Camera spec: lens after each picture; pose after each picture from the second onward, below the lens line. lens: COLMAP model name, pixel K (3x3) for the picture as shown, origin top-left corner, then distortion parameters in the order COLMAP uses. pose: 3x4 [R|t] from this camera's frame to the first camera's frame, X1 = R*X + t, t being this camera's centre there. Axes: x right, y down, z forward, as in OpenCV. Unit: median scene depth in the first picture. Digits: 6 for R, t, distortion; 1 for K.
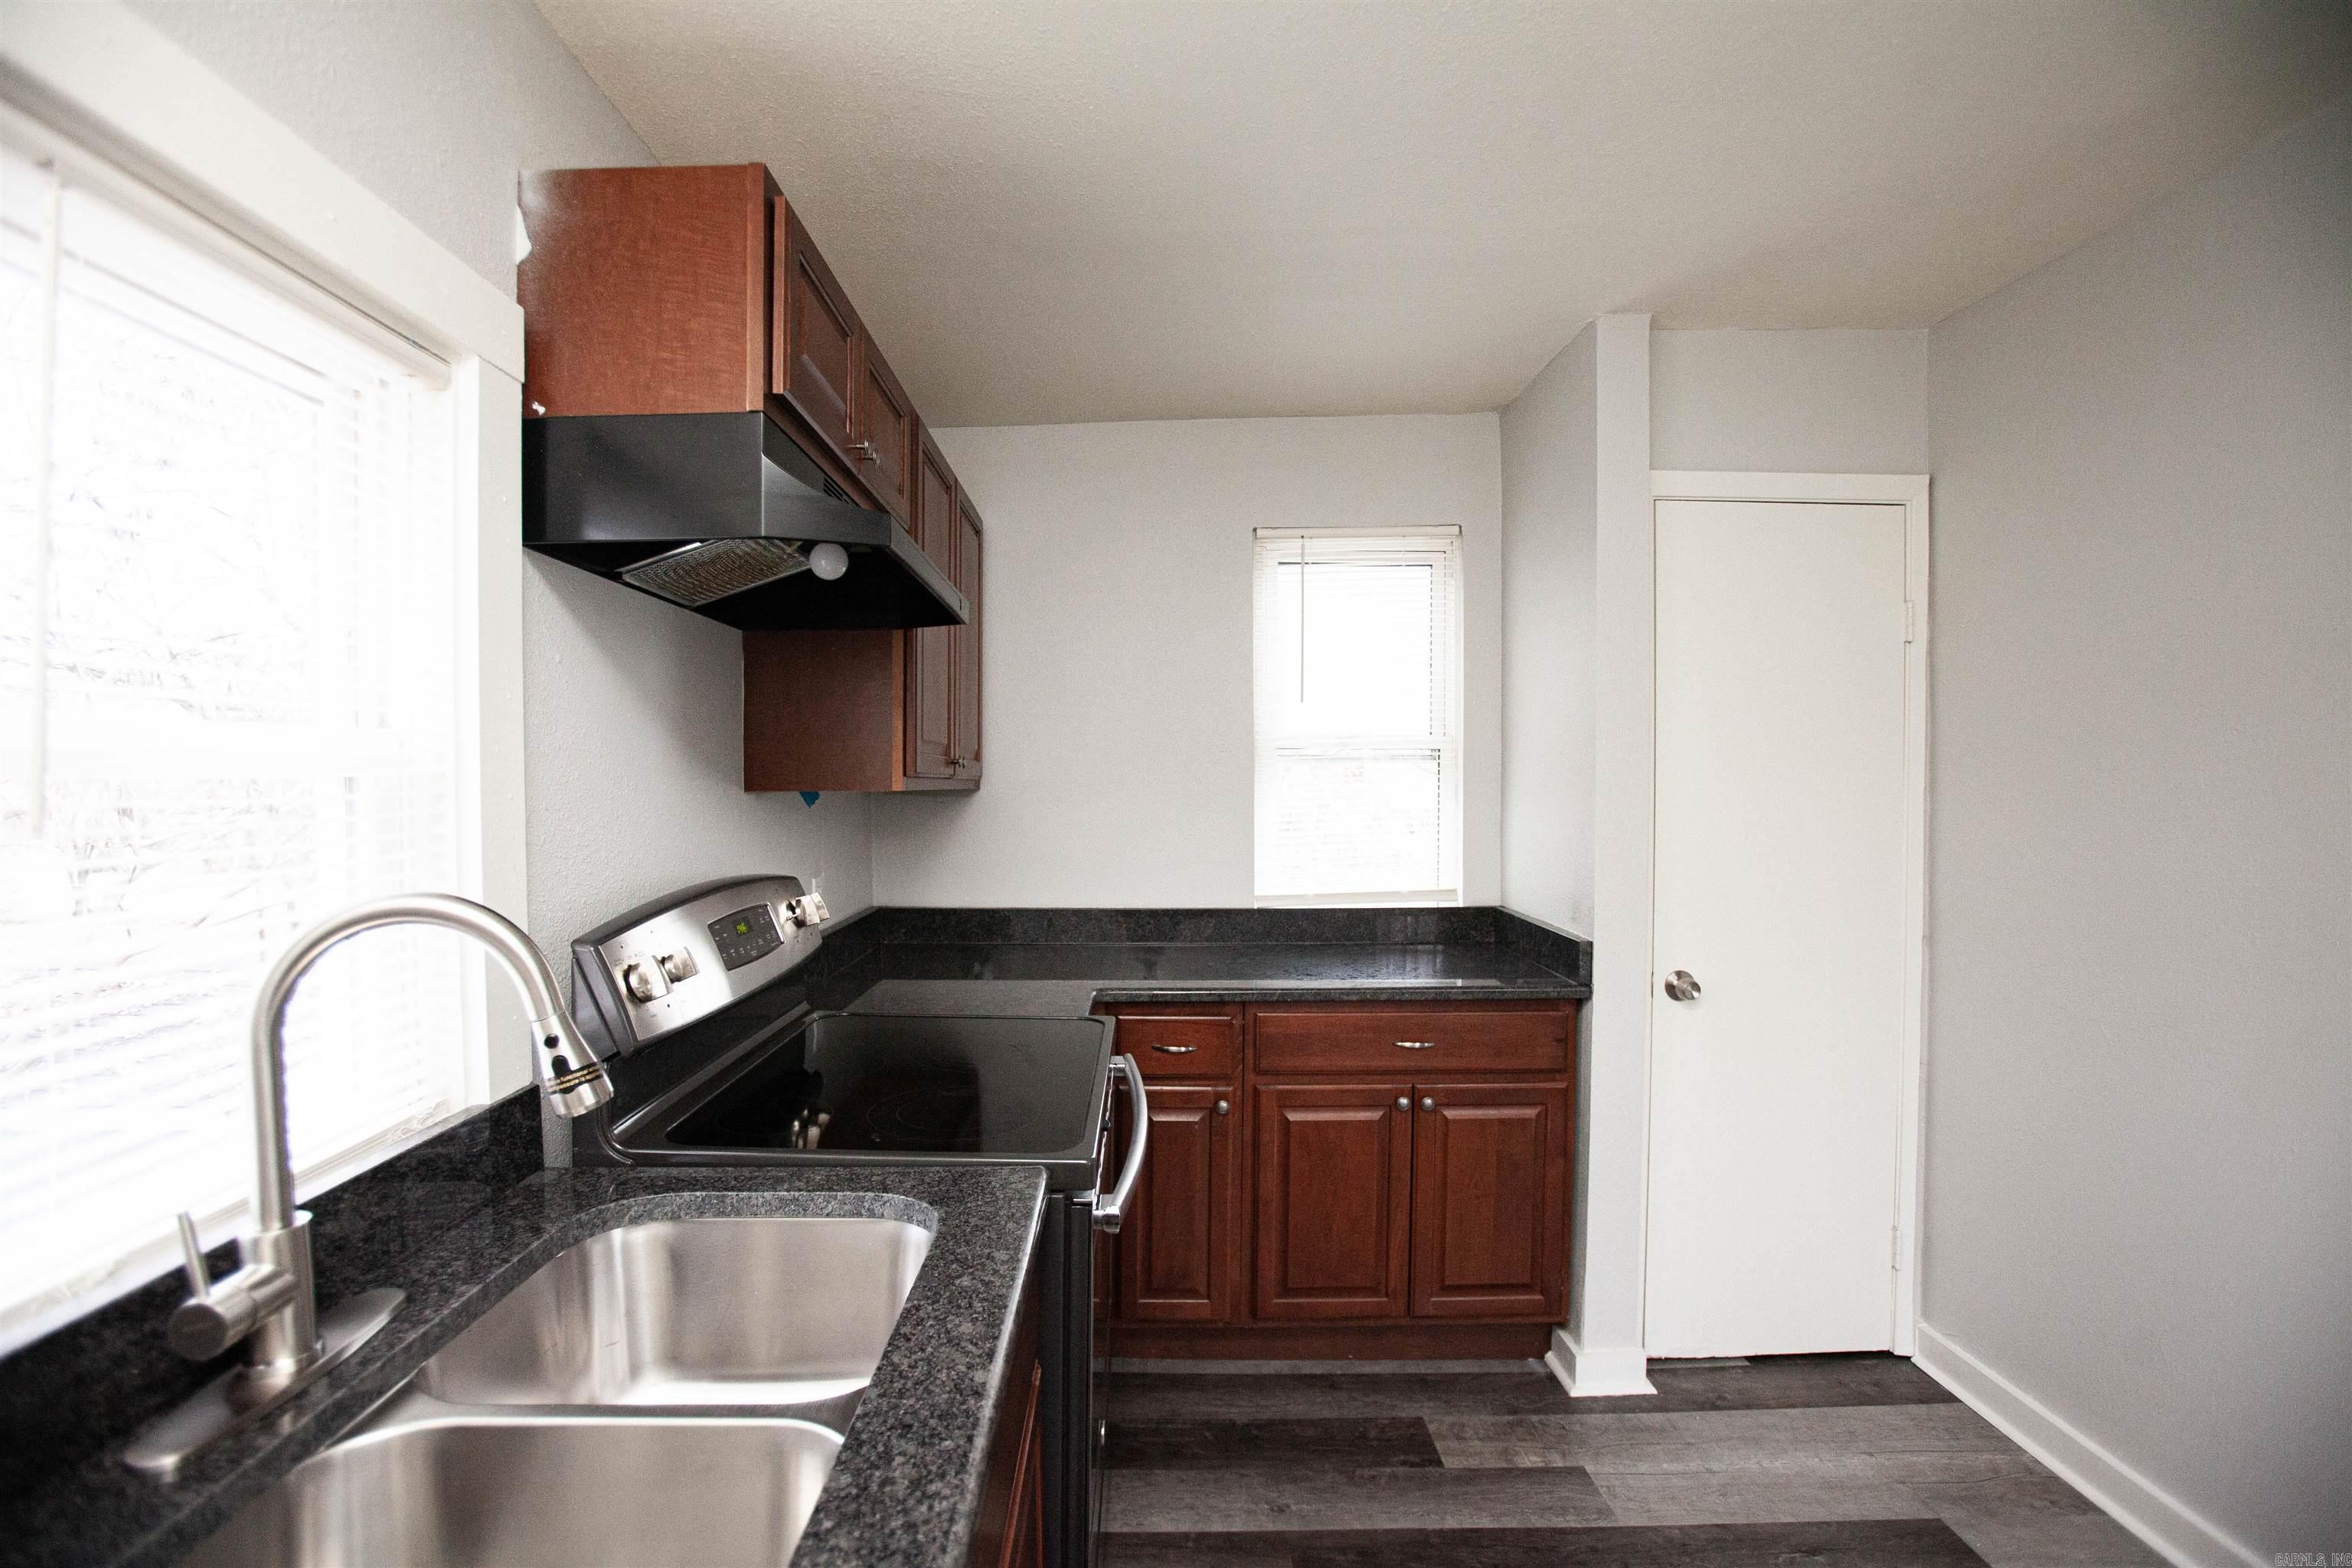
lens RADIAL K [[1093.8, 0, 1176.0], [0, 1093.8, 784.0], [0, 0, 1]] dist [-0.080142, 0.041818]
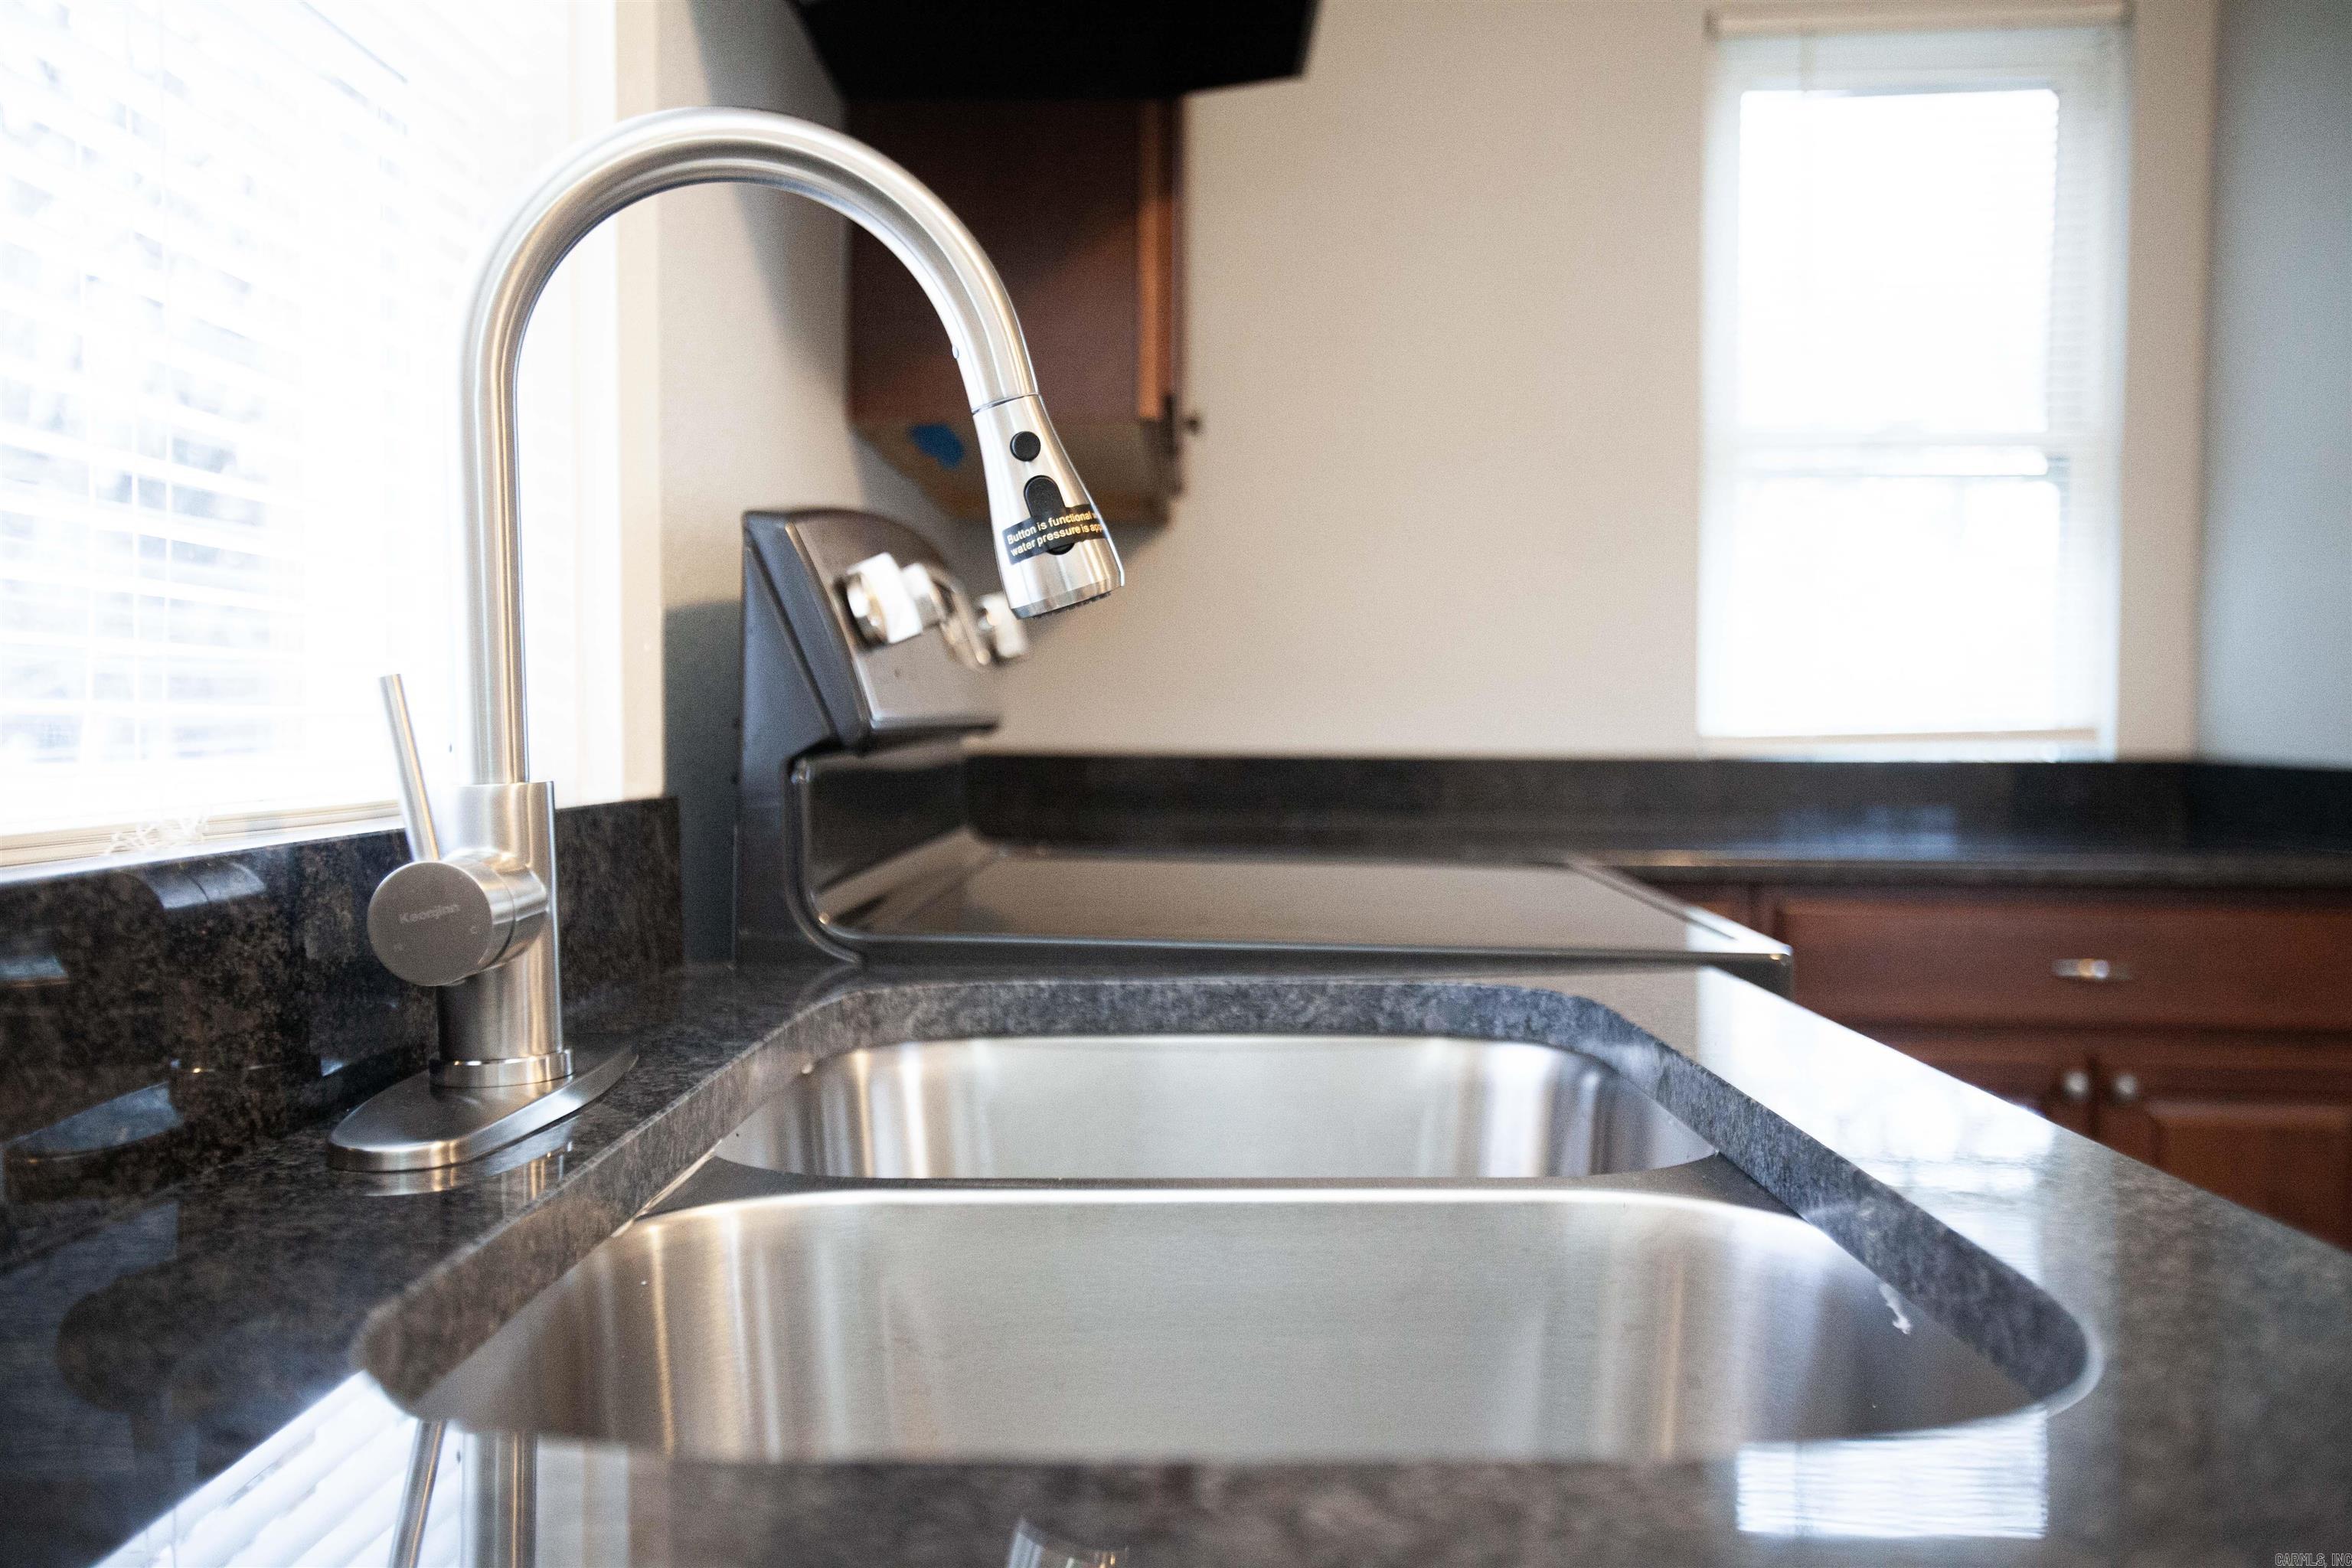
lens RADIAL K [[2028.6, 0, 1176.0], [0, 2028.6, 784.0], [0, 0, 1]] dist [0.001032, -0.002384]
pose [[0.999017, 0.010374, -0.043095, -0.197500], [-0.009307, 0.999647, 0.024890, 0.152553], [0.043338, -0.024464, 0.998761, 0.039360]]
